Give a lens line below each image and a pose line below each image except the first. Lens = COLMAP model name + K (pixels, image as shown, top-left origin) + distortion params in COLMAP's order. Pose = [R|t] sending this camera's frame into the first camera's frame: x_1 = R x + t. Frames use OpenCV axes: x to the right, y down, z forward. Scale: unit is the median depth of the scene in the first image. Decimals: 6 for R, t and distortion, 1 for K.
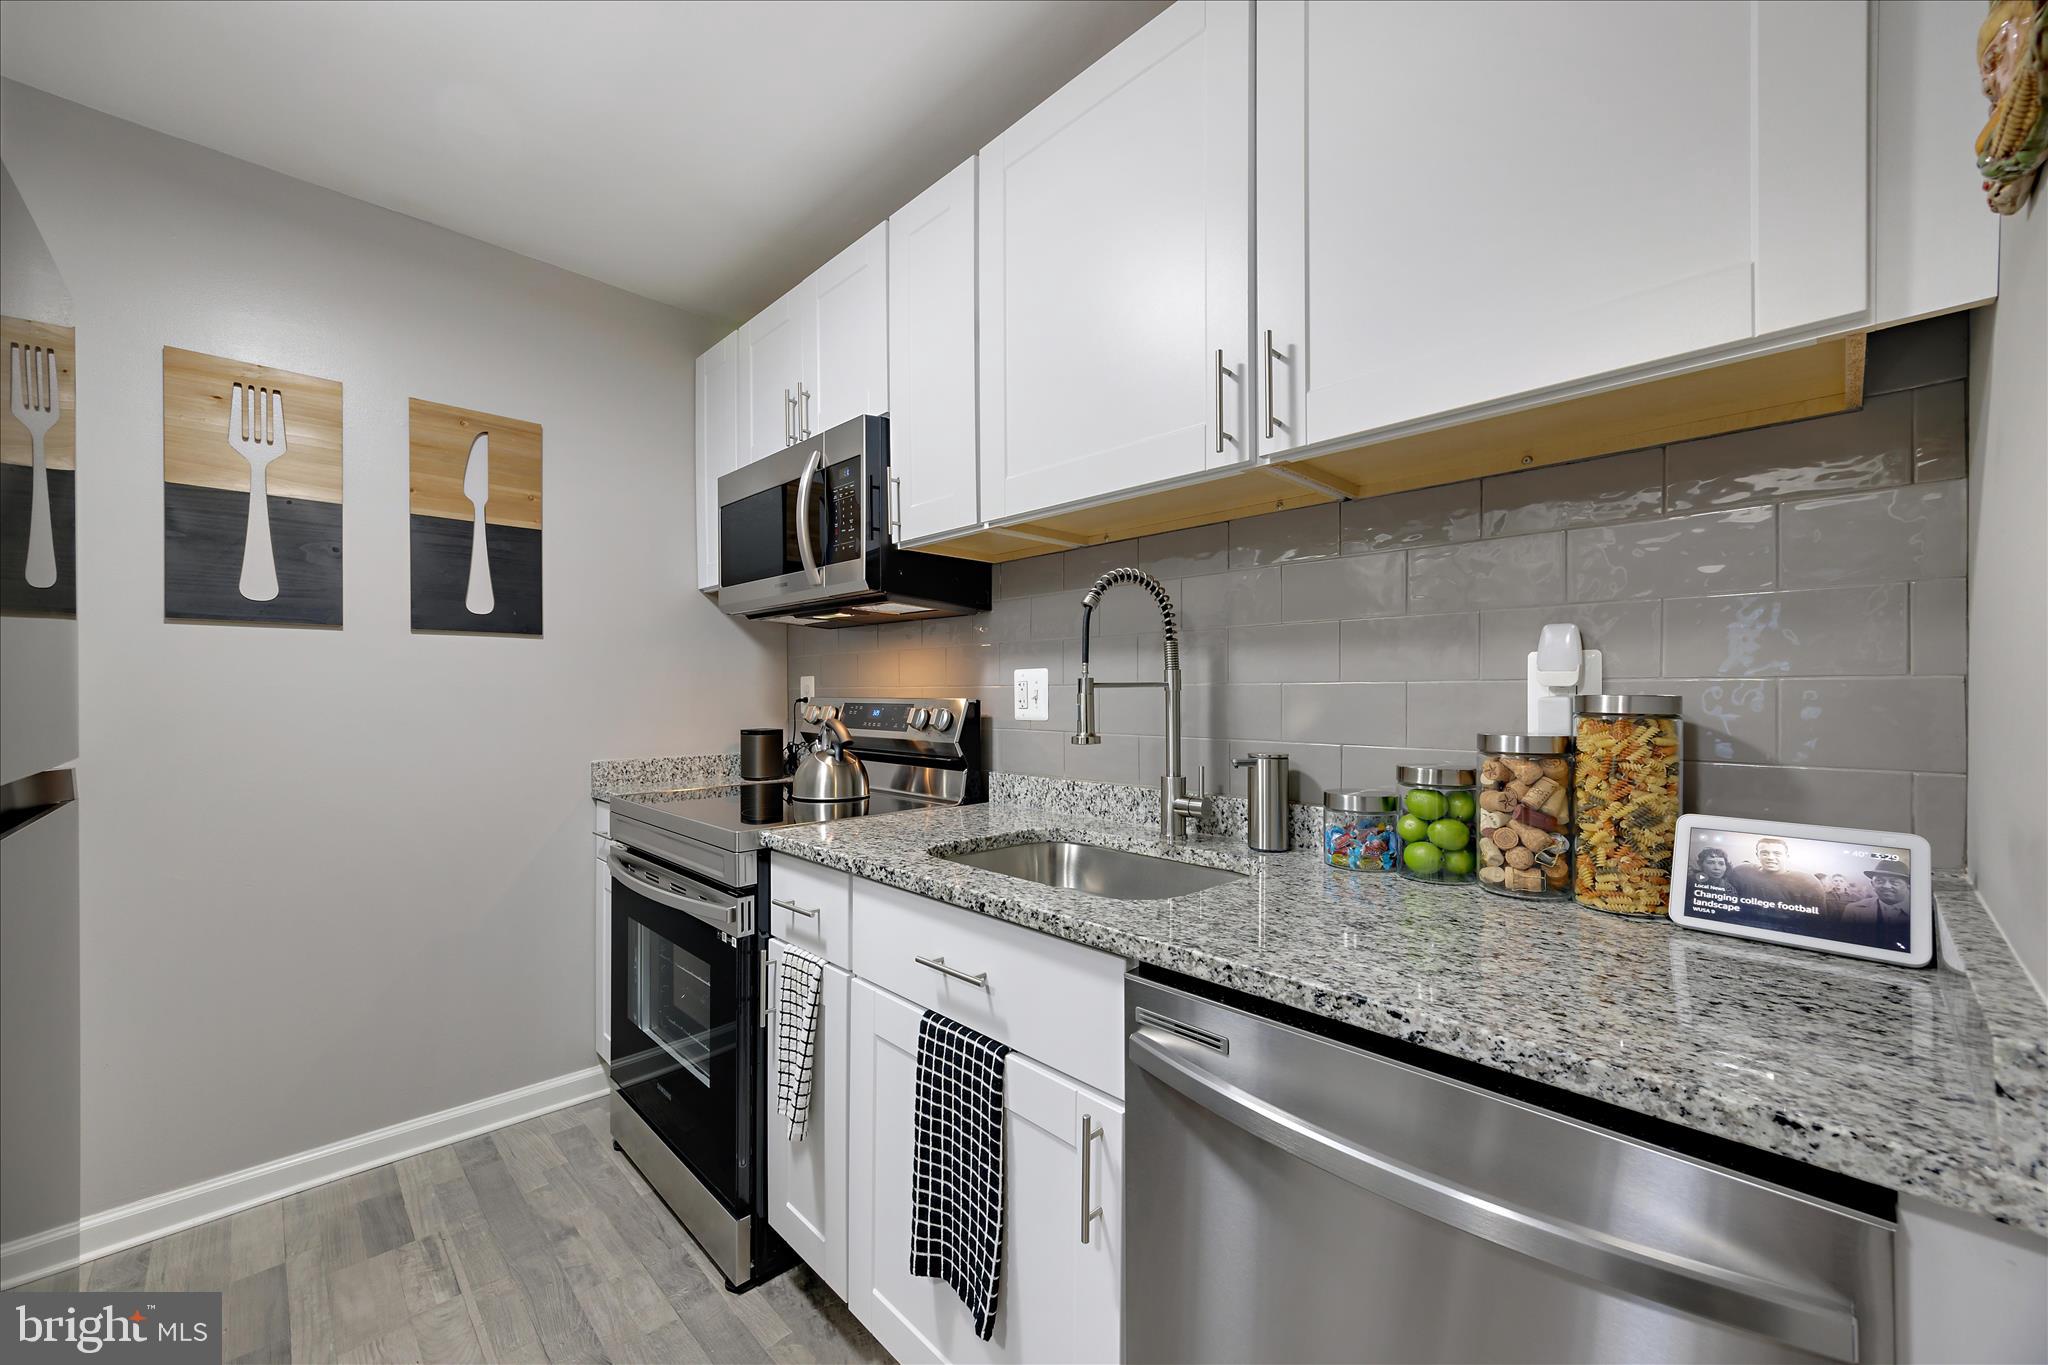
lens RADIAL K [[790.3, 0, 1015.9], [0, 790.3, 691.4], [0, 0, 1]] dist [0.003529, 0.000180]
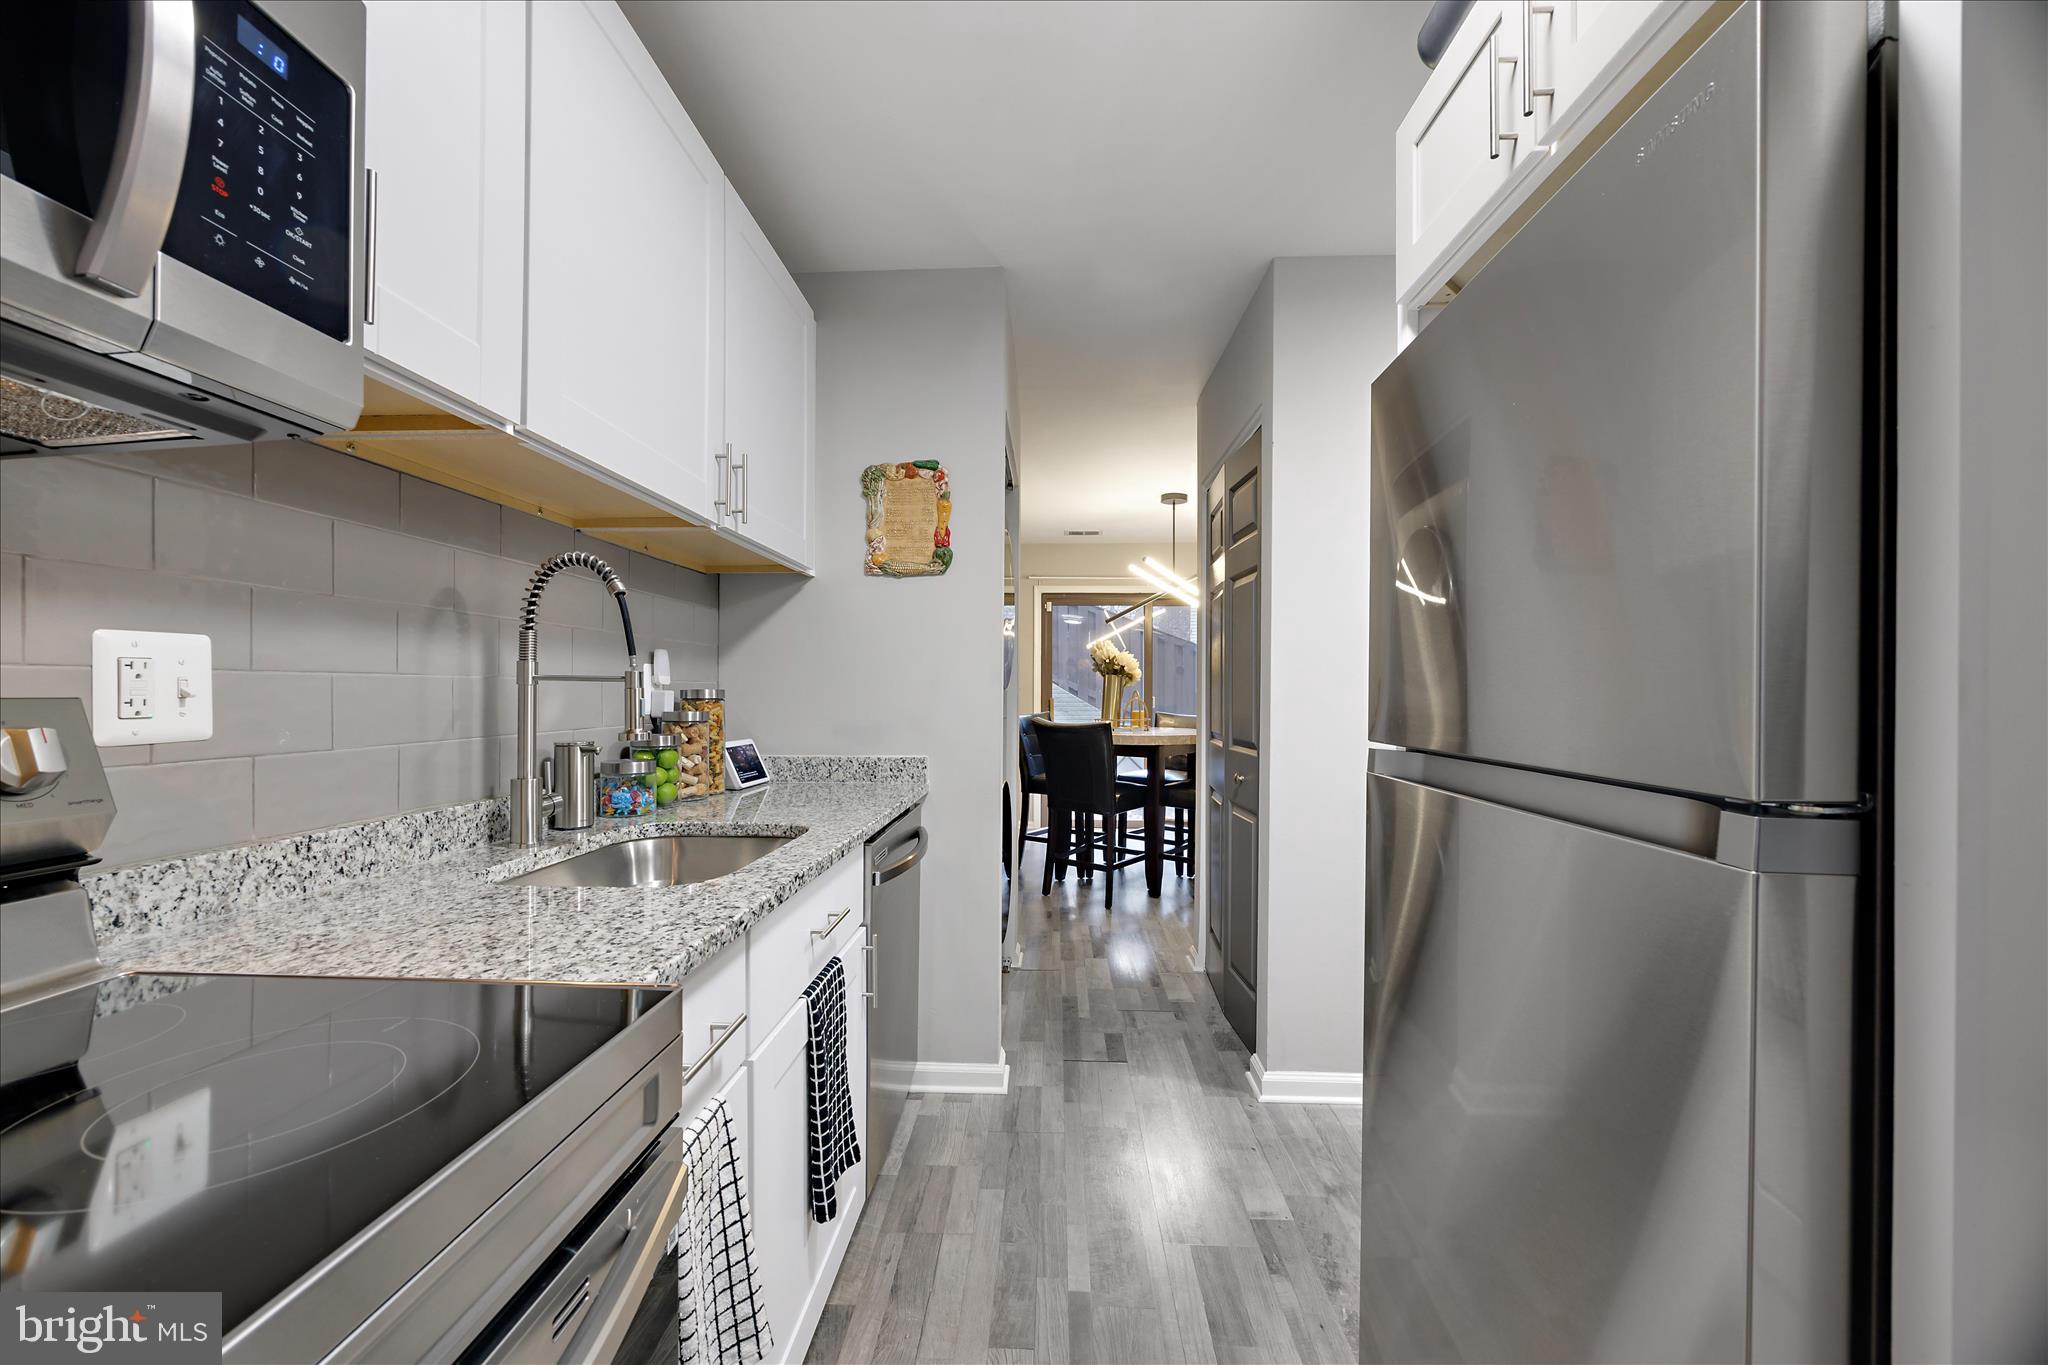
lens RADIAL K [[771.9, 0, 1016.7], [0, 771.9, 692.2], [0, 0, 1]] dist [-0.004962, 0.000053]
pose [[-0.683205, -0.002099, 0.730224, -0.843244], [-0.004219, 0.999991, -0.001072, 0.006485], [-0.730215, -0.003813, -0.683207, 1.207173]]
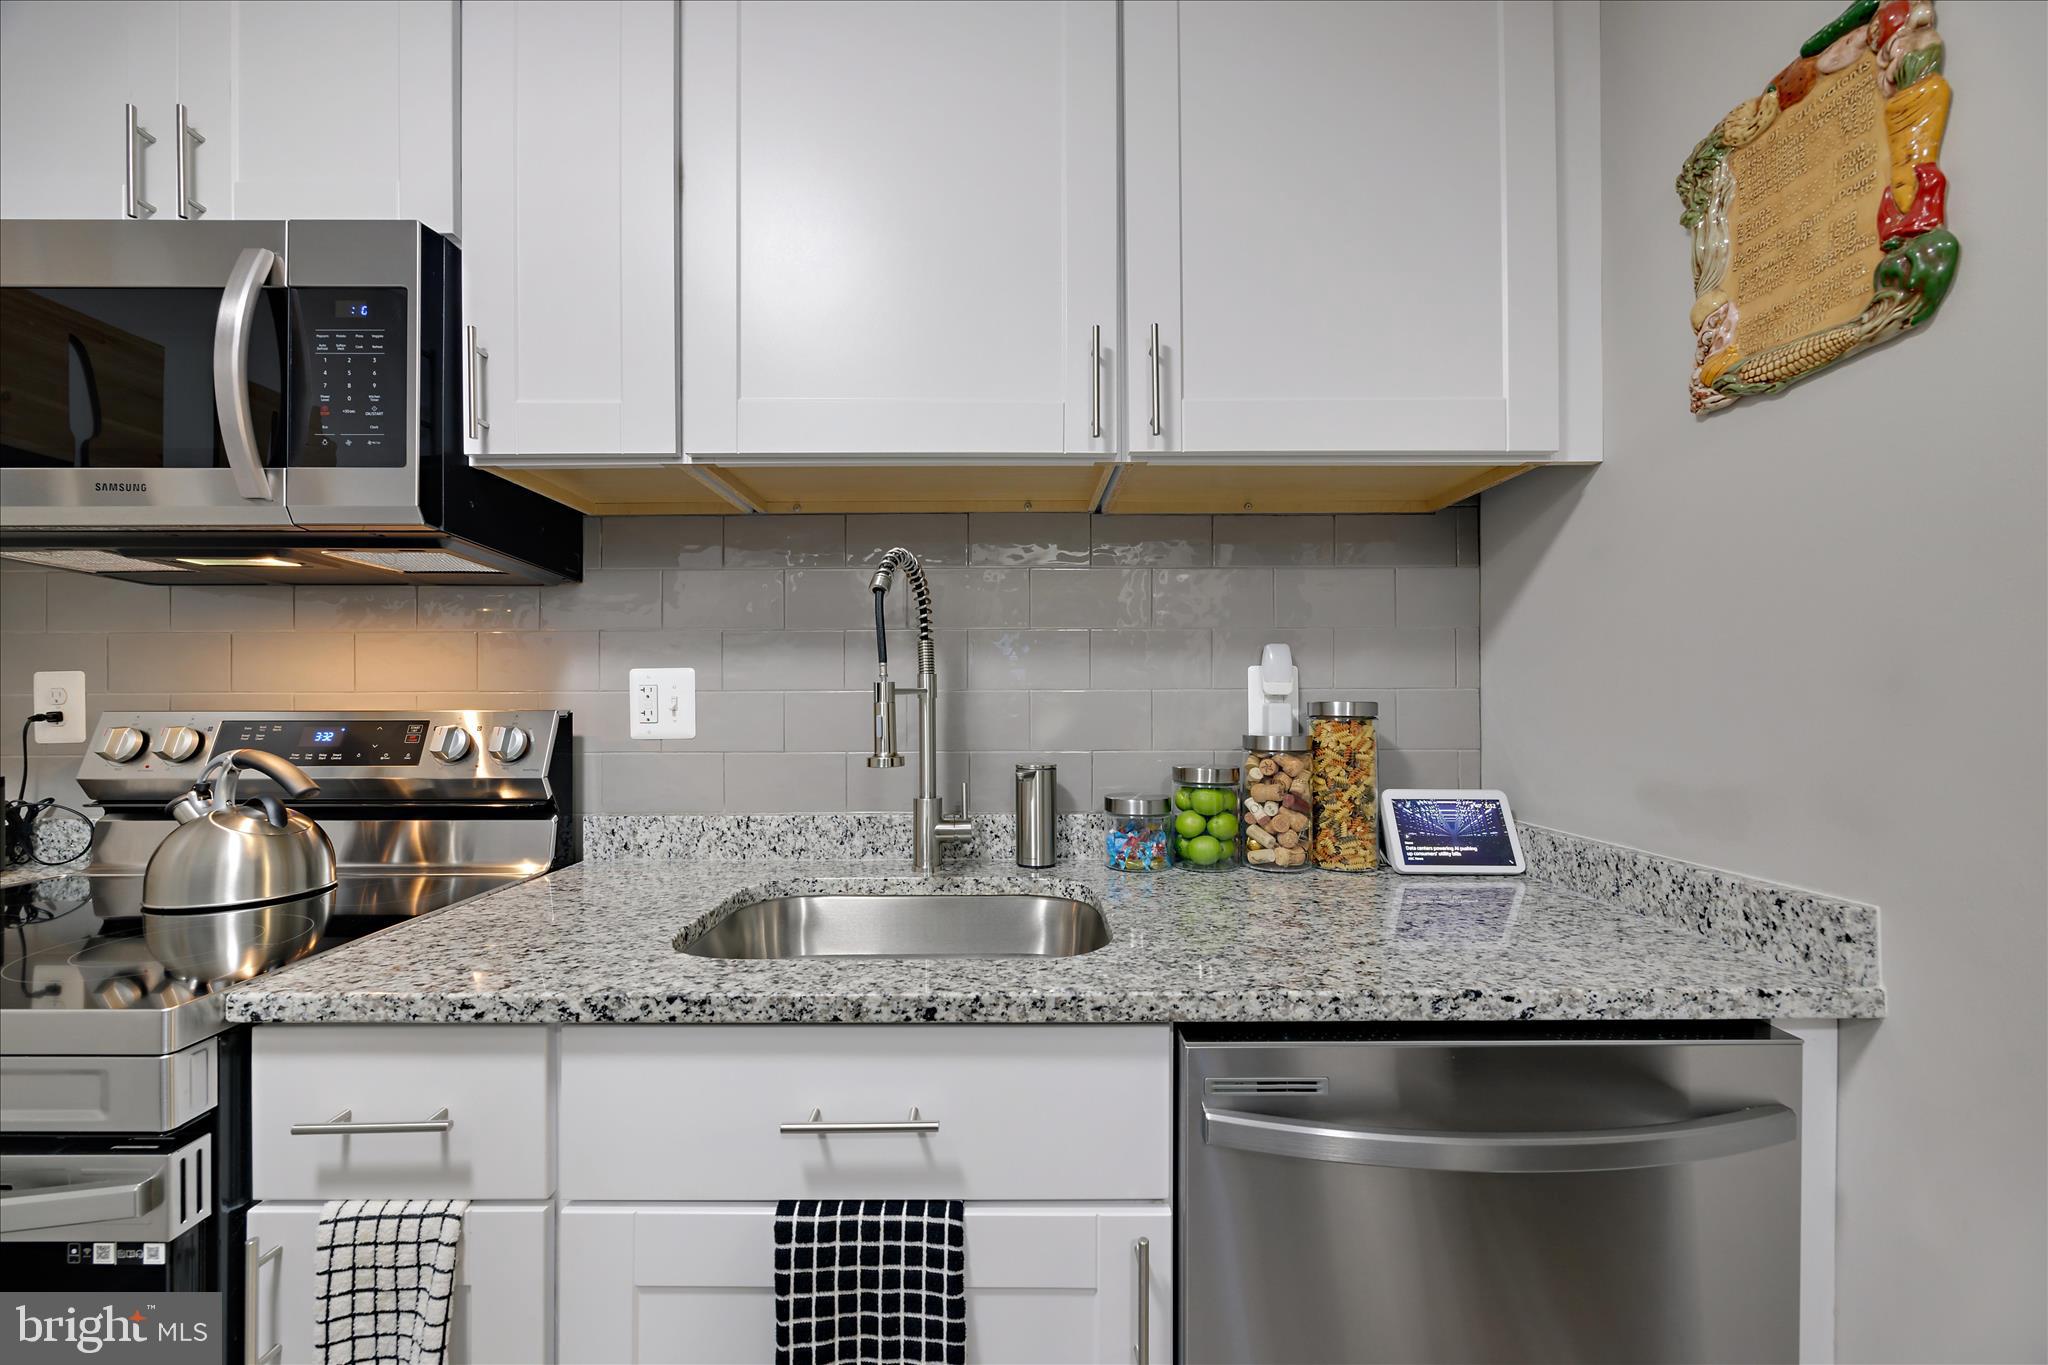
lens RADIAL K [[771.9, 0, 1015.1], [0, 771.9, 692.2], [0, 0, 1]] dist [-0.004962, 0.000053]
pose [[0.691179, 0.004583, 0.722669, -0.347815], [0.000732, 0.999975, -0.007042, -0.001757], [-0.722683, 0.005396, 0.691158, 0.351768]]
